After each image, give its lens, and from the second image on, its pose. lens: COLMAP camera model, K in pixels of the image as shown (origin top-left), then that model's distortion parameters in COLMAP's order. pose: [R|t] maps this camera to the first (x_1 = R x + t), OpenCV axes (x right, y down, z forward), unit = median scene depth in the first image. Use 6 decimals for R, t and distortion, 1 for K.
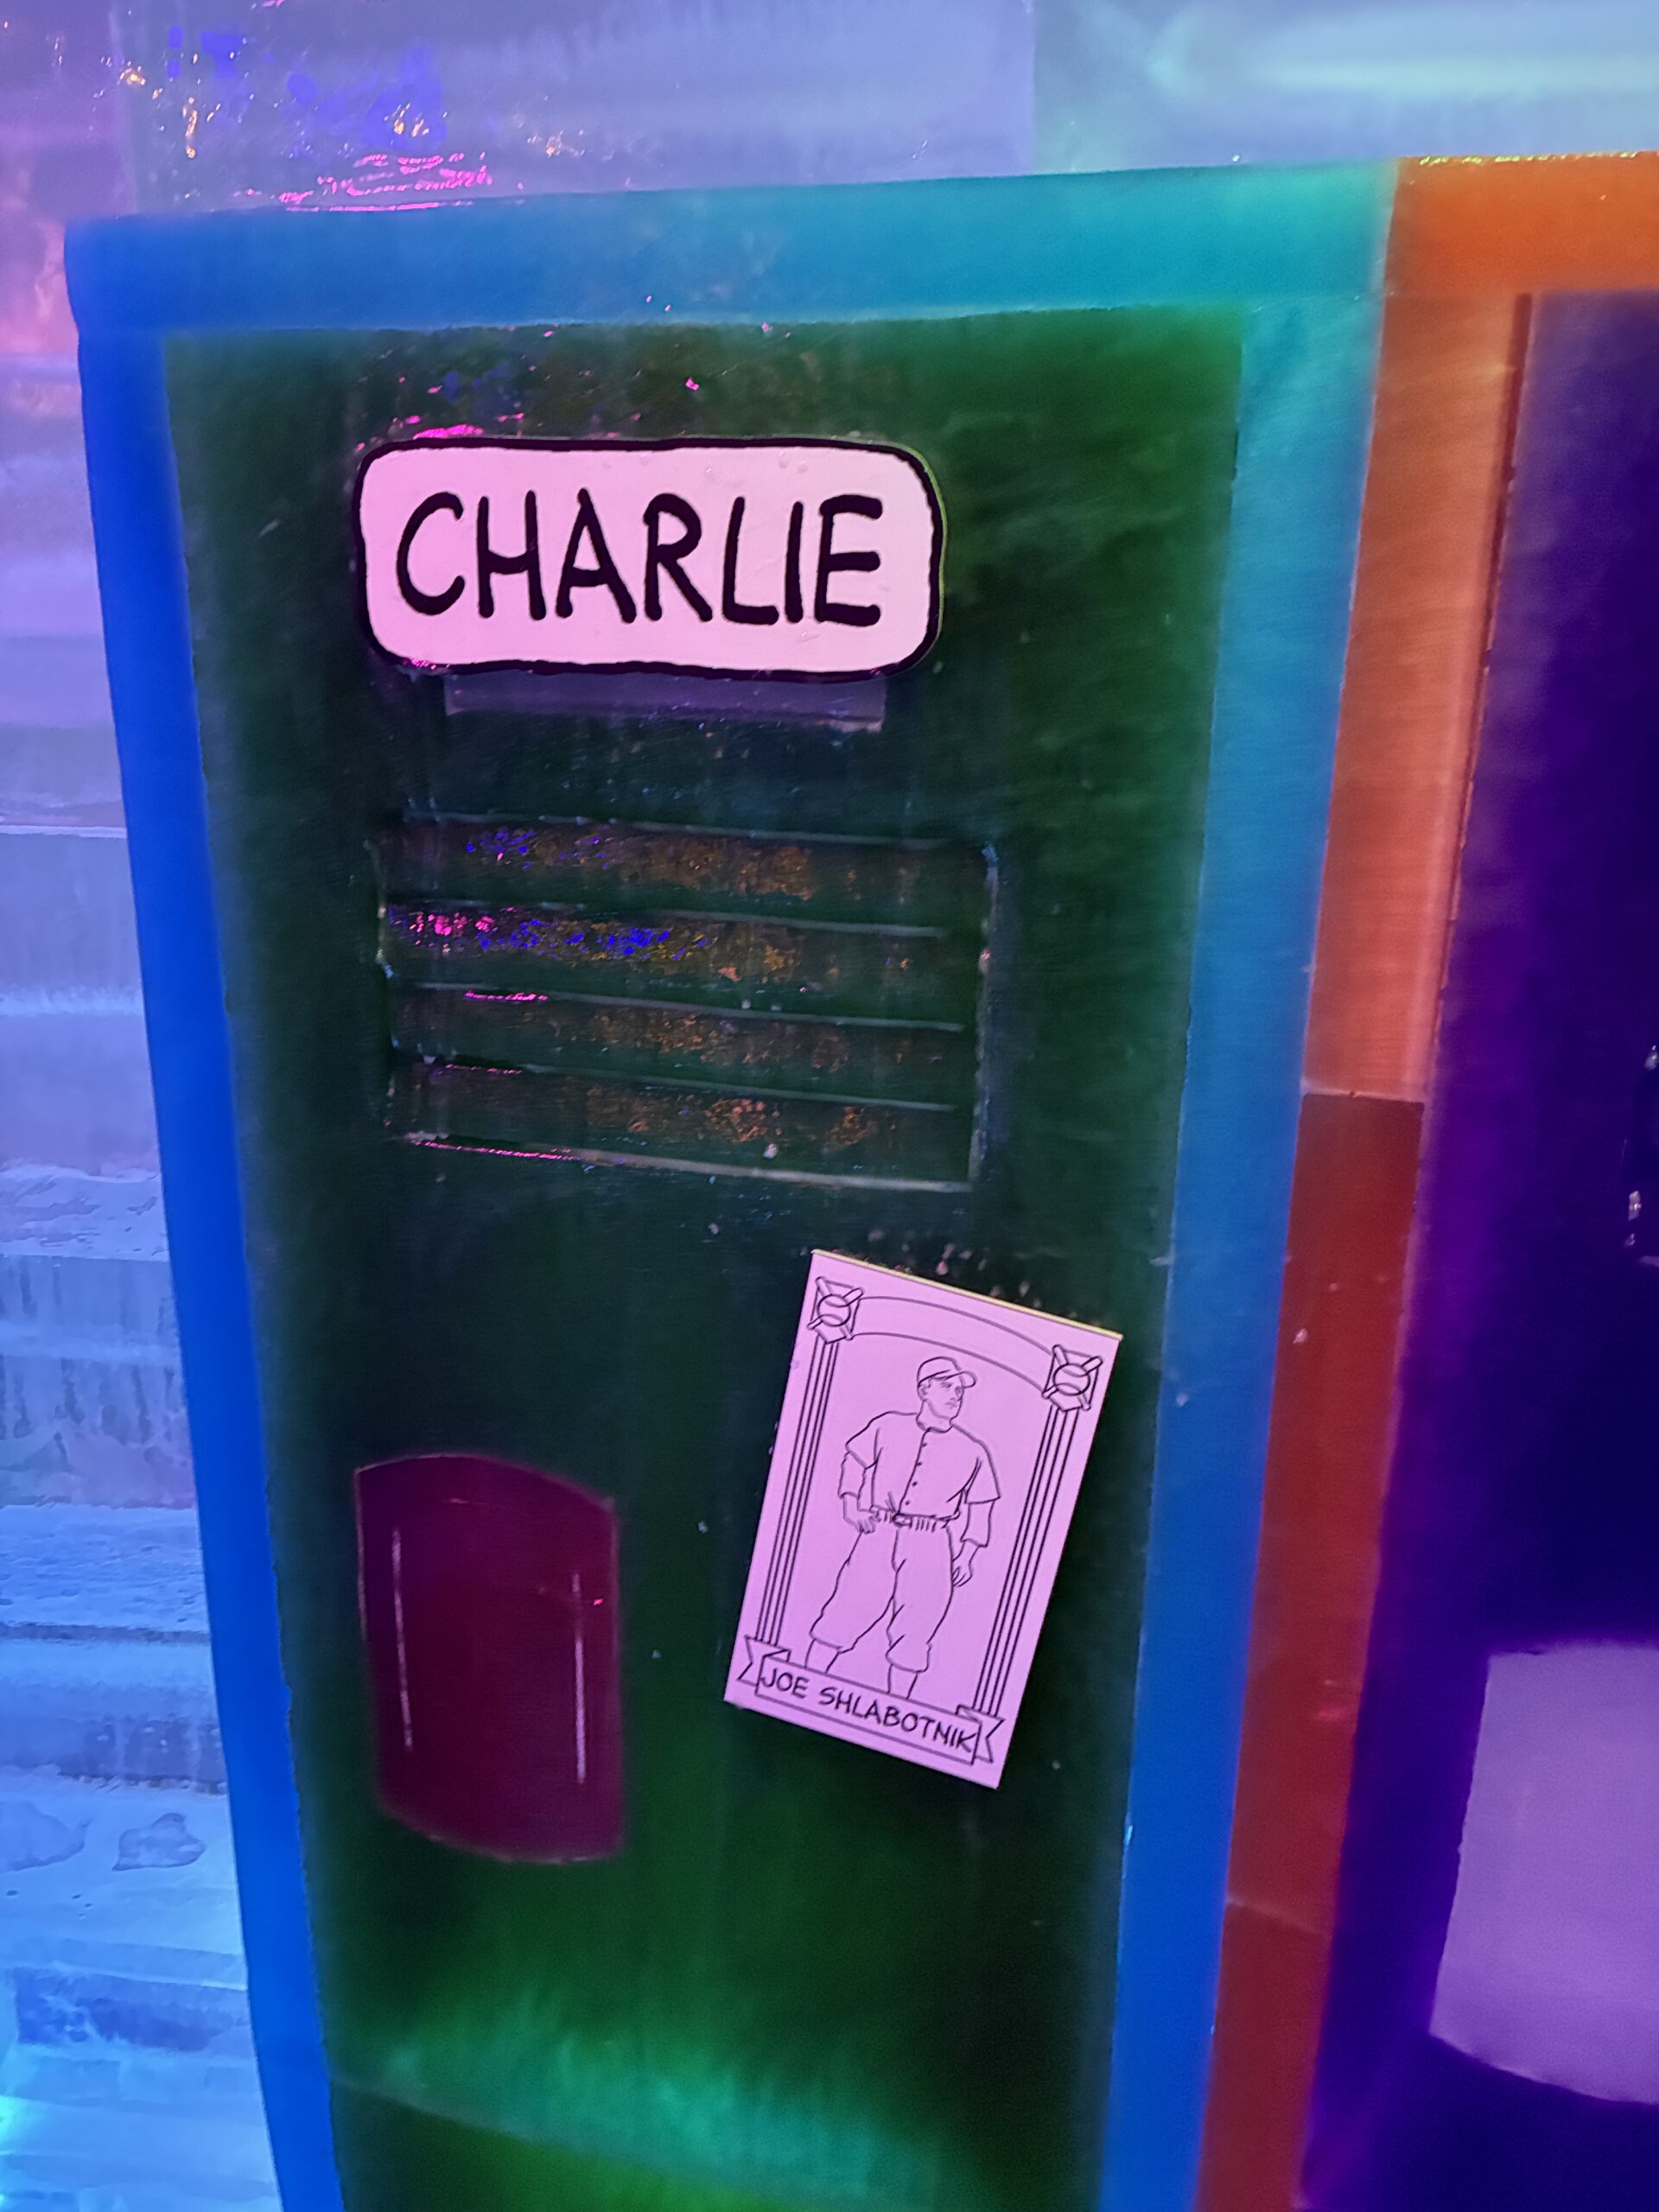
lens RADIAL K [[1657.8, 0, 830.8], [0, 1657.8, 1117.8], [0, 0, 1]] dist [0.026468, -0.018182]
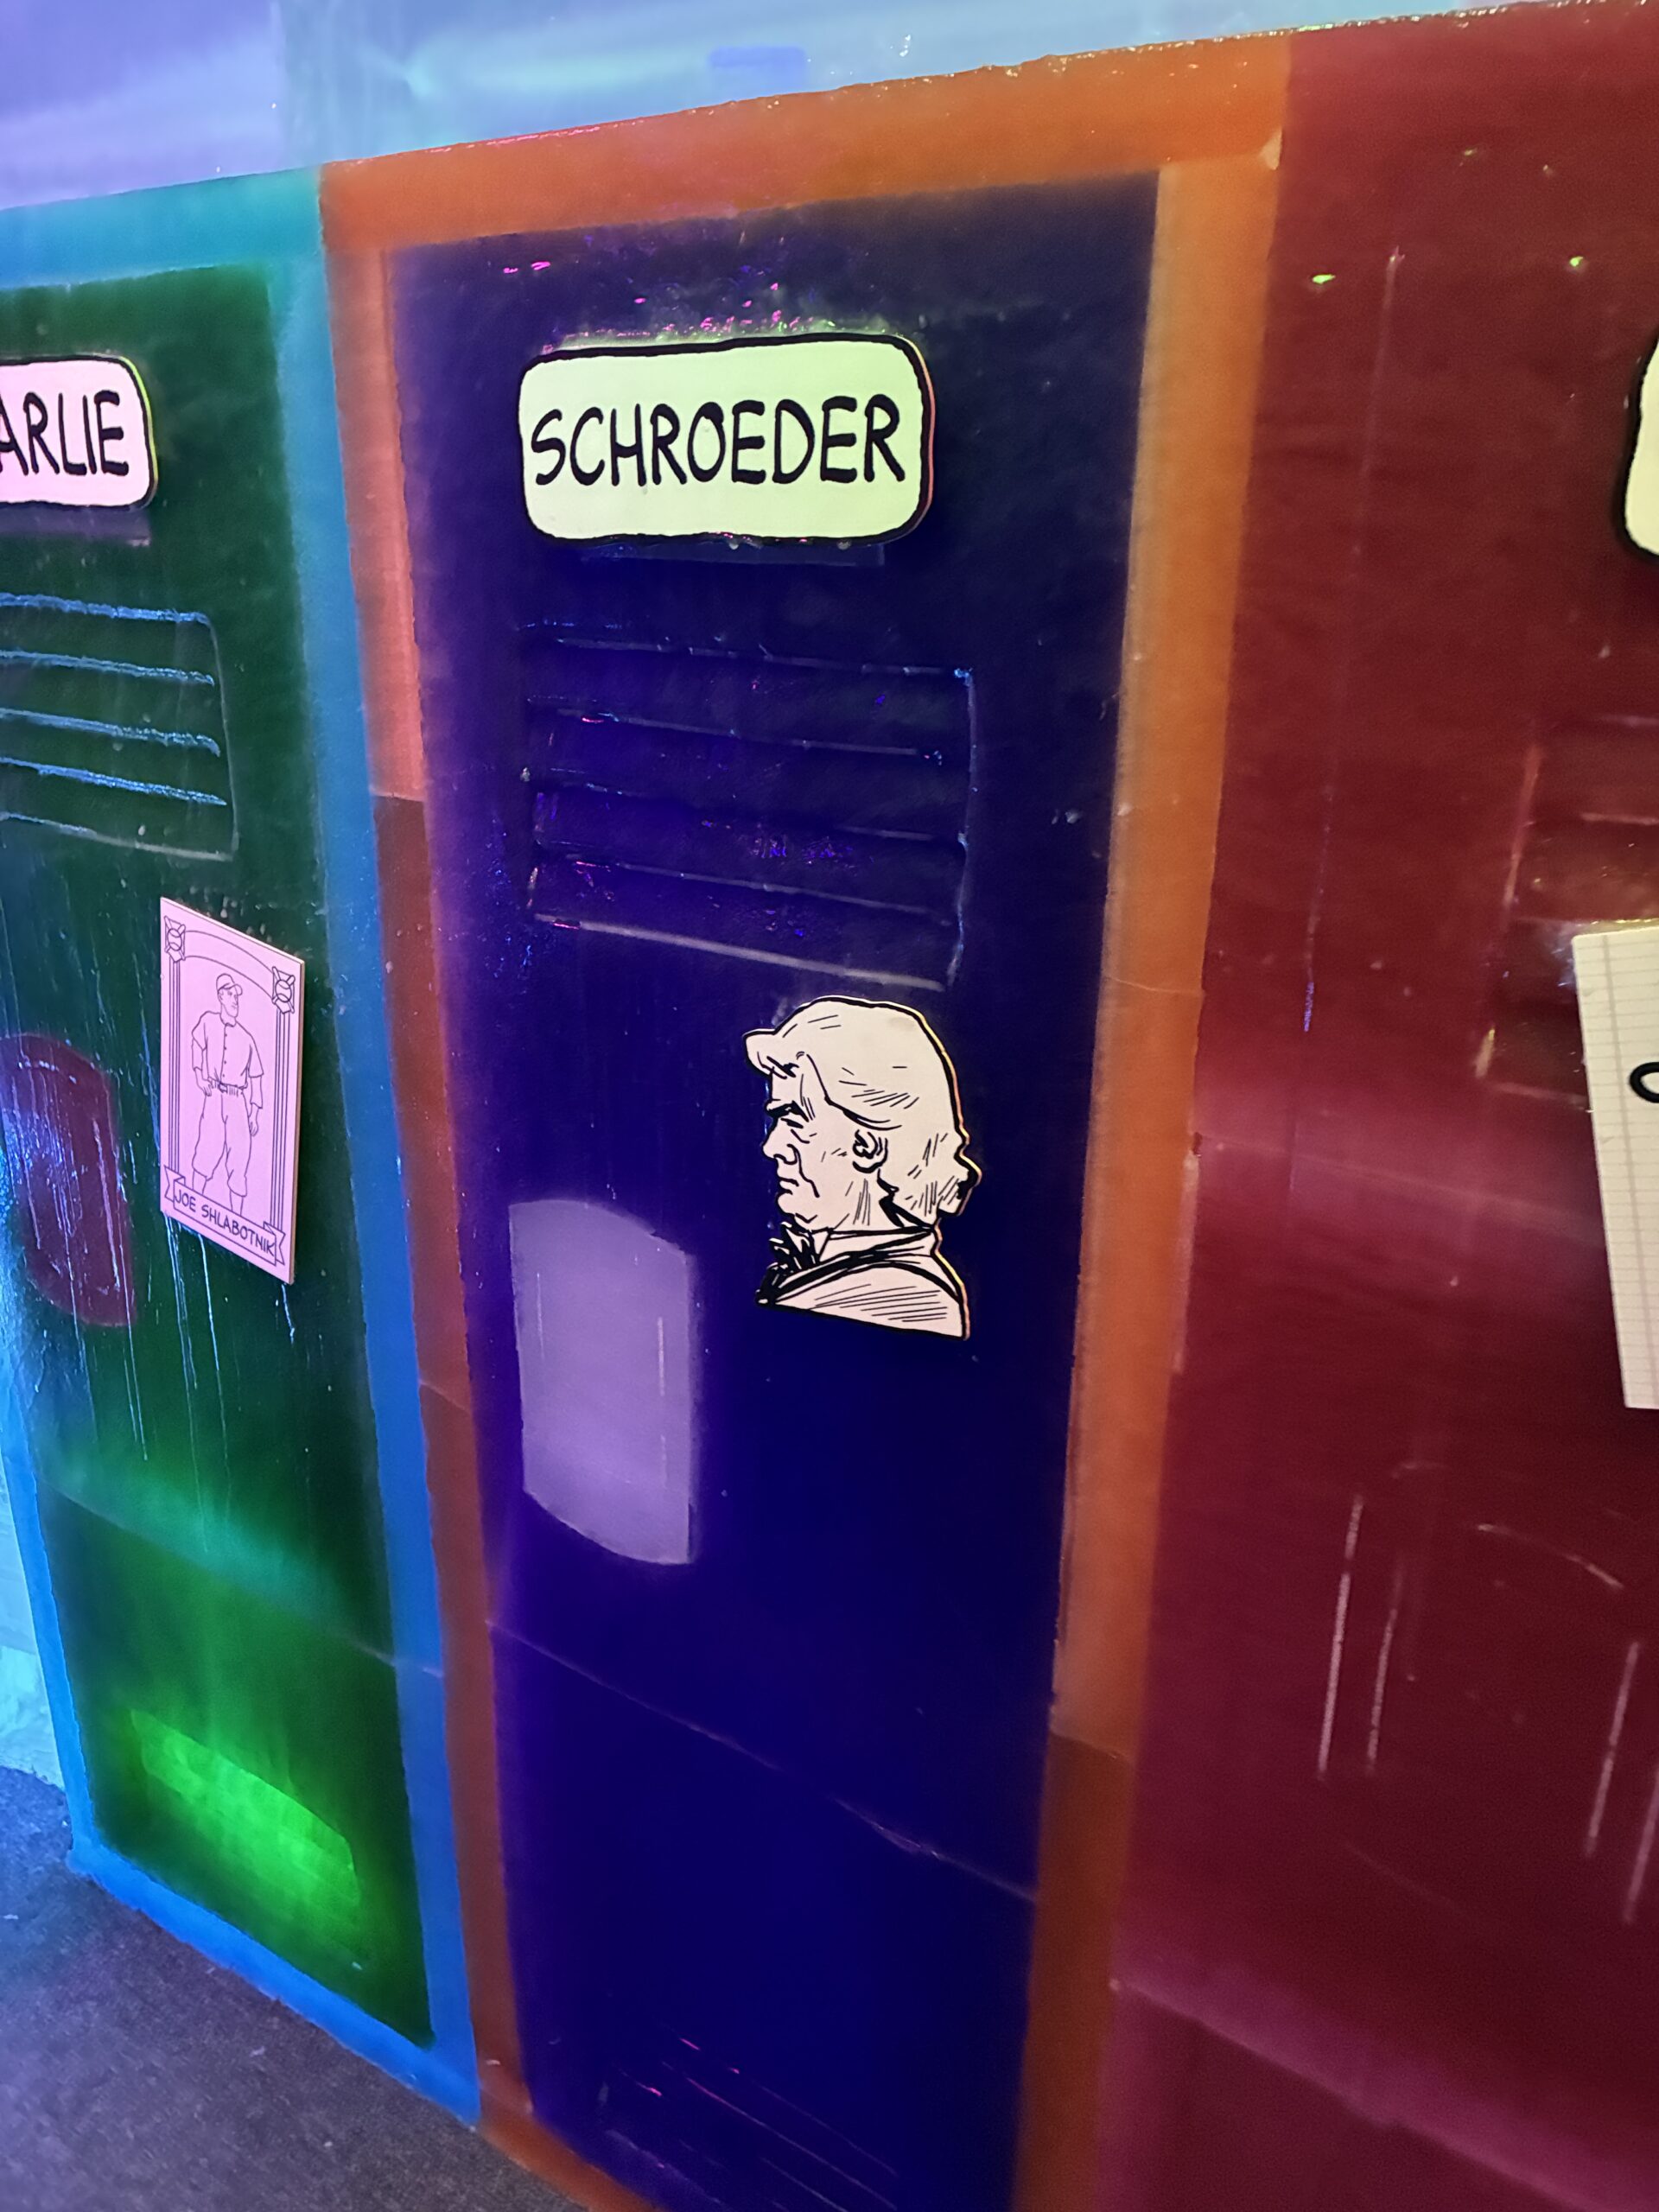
lens RADIAL K [[1657.8, 0, 819.1], [0, 1657.8, 1098.4], [0, 0, 1]] dist [0.026468, -0.018182]
pose [[0.951099, 0.102568, -0.291360, 1.120548], [-0.090371, 0.994385, 0.055051, 0.135903], [0.295371, -0.026028, 0.955028, -0.309456]]
